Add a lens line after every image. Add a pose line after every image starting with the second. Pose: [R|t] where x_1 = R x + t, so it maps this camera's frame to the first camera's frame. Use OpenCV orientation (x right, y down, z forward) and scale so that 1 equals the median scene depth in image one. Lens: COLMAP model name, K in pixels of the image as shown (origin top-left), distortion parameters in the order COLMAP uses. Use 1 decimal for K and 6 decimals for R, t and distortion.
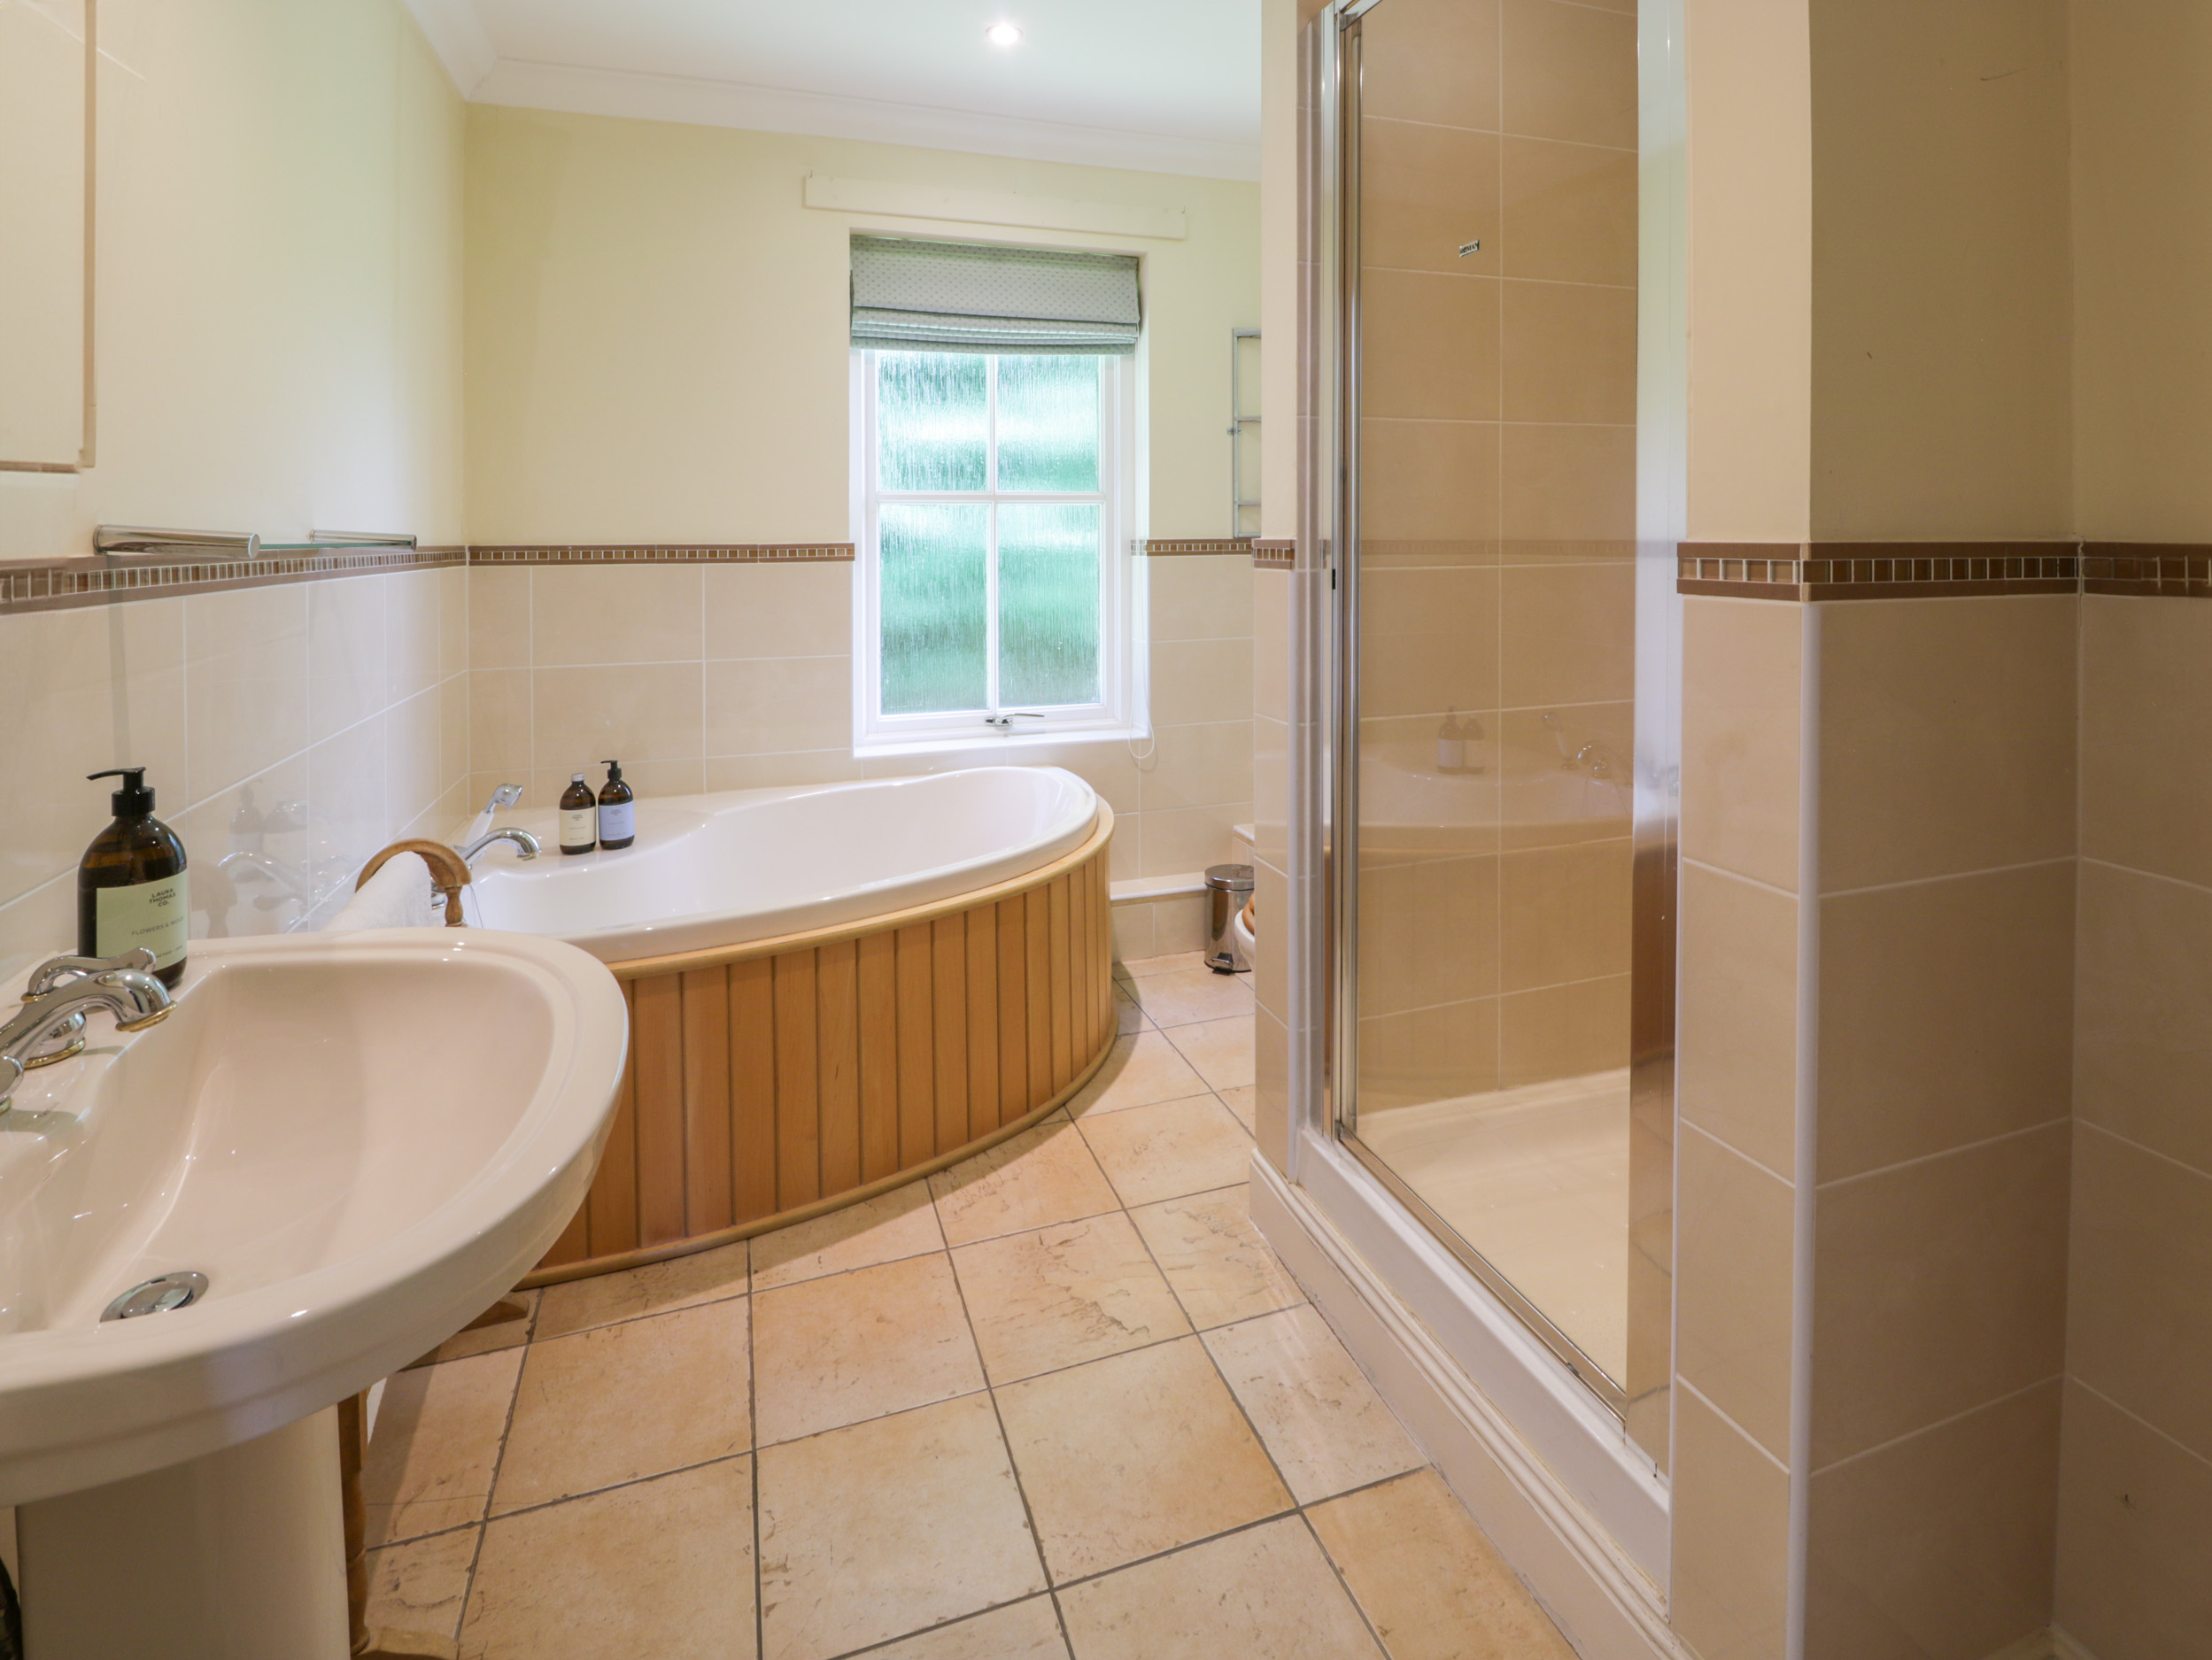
lens RADIAL K [[1055.5, 0, 1106.0], [0, 1055.5, 830.0], [0, 0, 1]] dist [-0.003338, -0.009995]
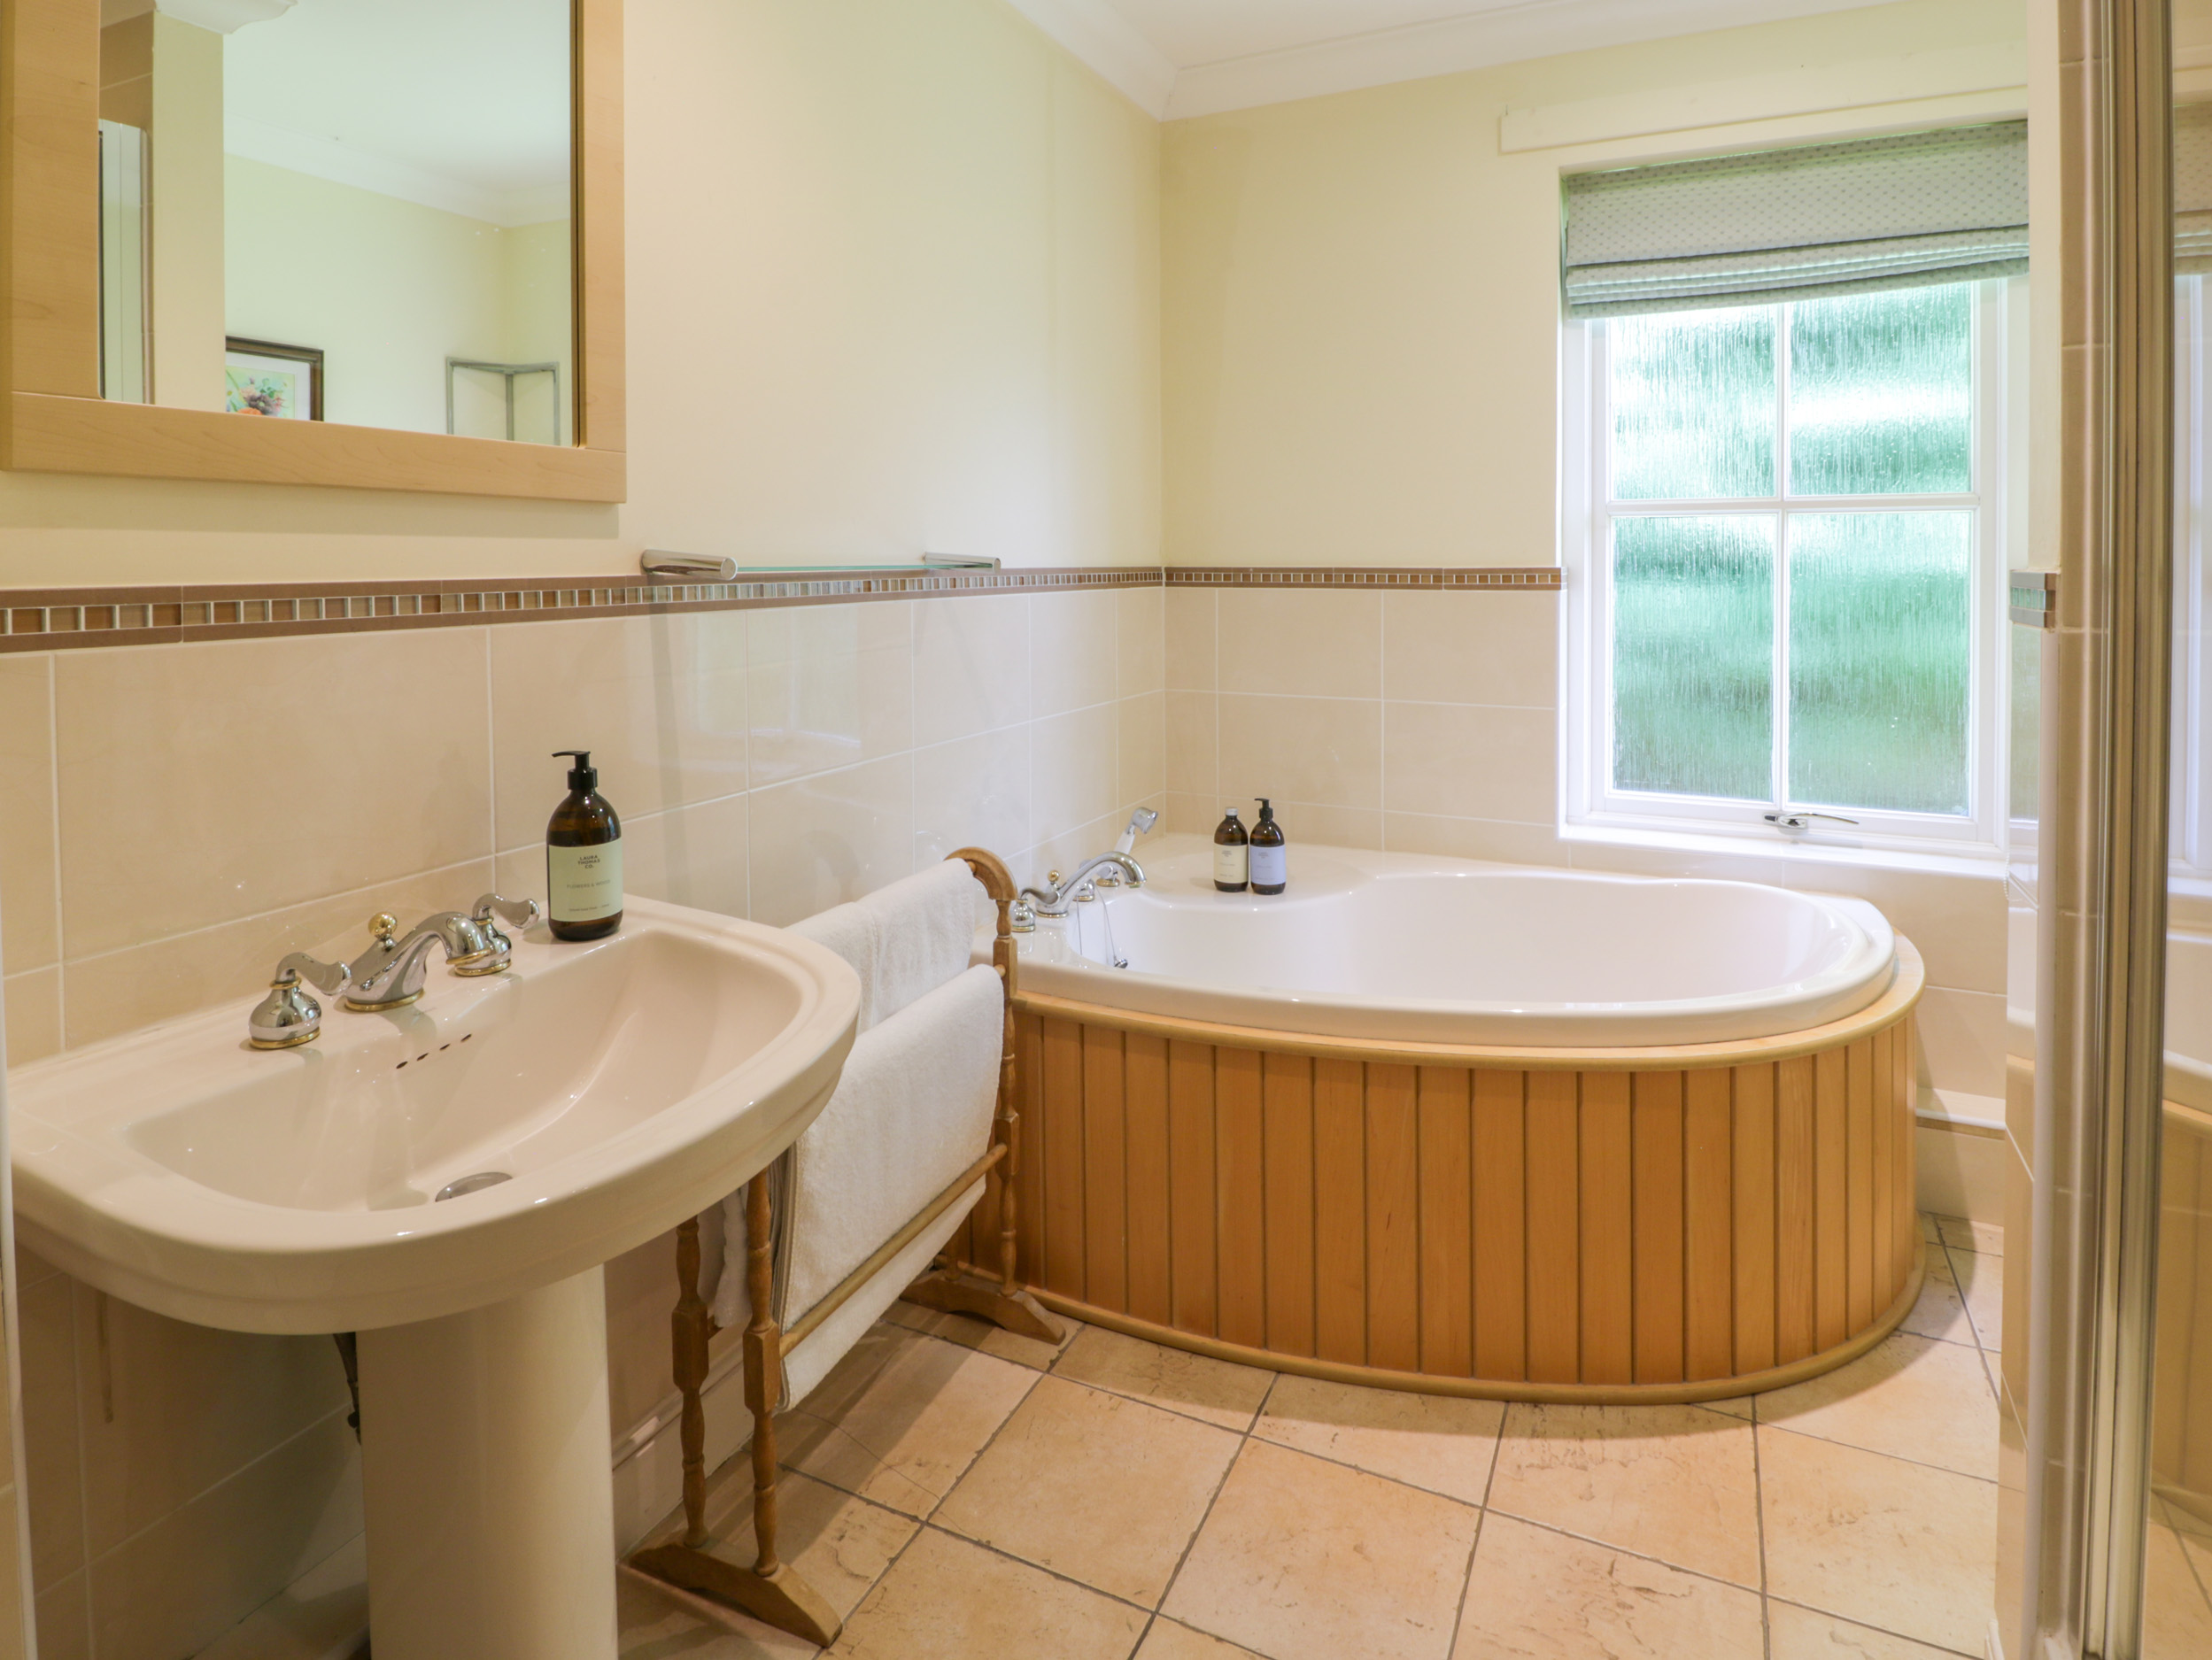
lens RADIAL K [[1214.9, 0, 1106.0], [0, 1214.9, 830.0], [0, 0, 1]] dist [0.000722, -0.012751]
pose [[0.711515, 0.155770, -0.685188, 0.170977], [-0.188464, 0.981696, 0.027472, -0.044676], [0.676925, 0.109587, 0.727848, 0.146208]]
